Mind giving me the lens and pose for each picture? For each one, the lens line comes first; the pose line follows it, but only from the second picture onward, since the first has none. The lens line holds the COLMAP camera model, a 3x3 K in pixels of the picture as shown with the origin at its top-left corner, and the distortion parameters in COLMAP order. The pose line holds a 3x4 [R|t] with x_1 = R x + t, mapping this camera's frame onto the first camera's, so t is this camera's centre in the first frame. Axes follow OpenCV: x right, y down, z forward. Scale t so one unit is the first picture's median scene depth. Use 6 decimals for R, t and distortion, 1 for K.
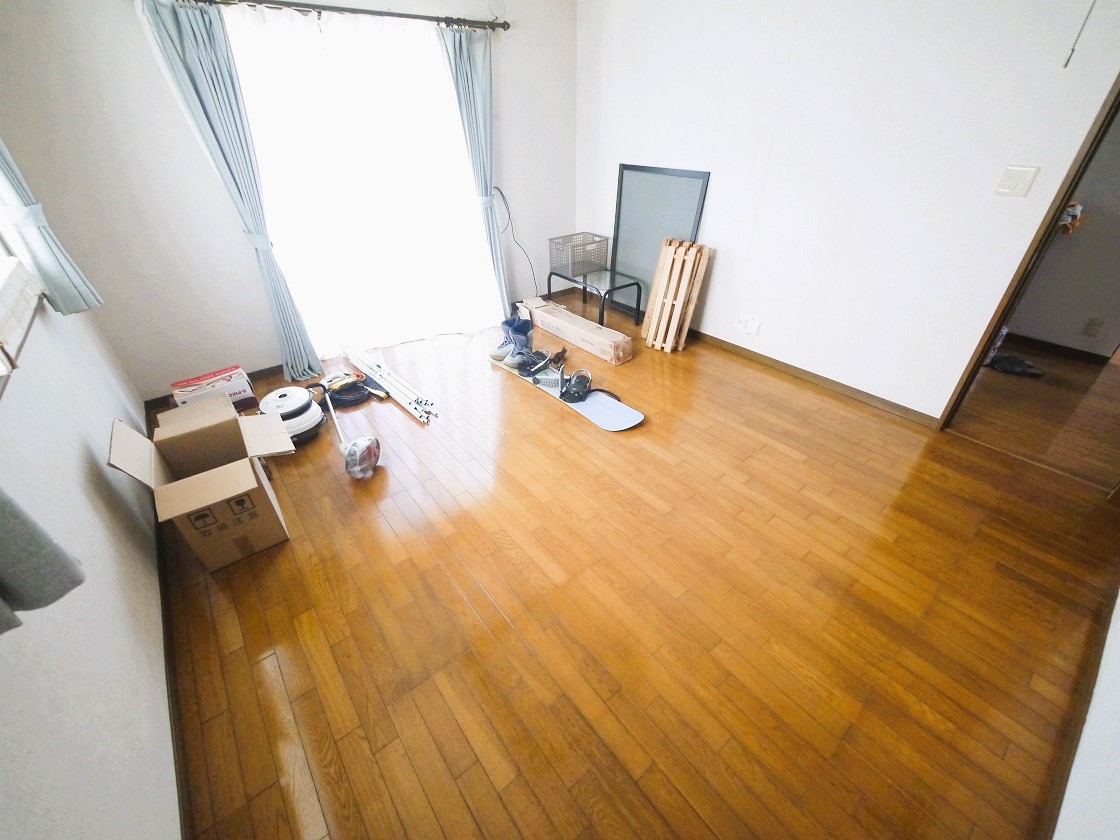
lens RADIAL K [[462.5, 0, 558.1], [0, 462.5, 420.1], [0, 0, 1]] dist [-0.007445, 0.000662]
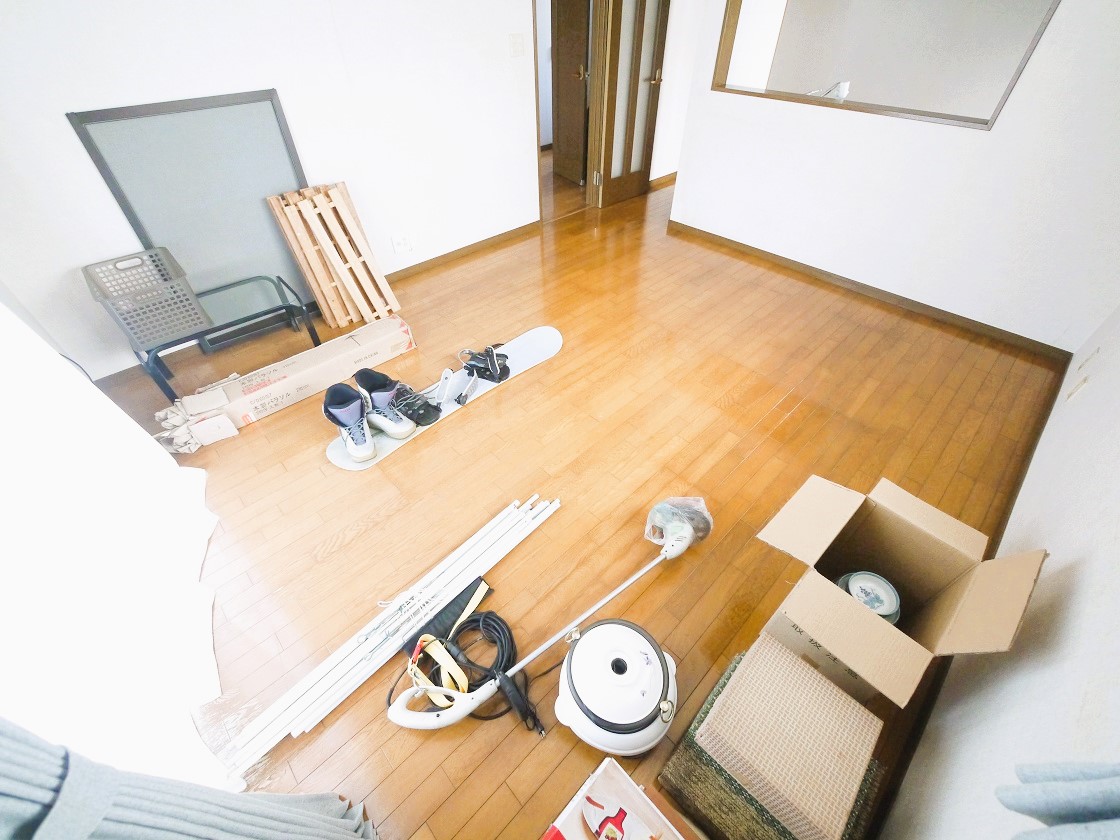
lens RADIAL K [[462.5, 0, 558.1], [0, 462.5, 420.1], [0, 0, 1]] dist [-0.007445, 0.000662]
pose [[-0.088018, -0.682492, 0.725574, -0.648960], [0.556479, 0.570450, 0.604084, -0.448305], [-0.826186, 0.456937, 0.329583, 0.654682]]
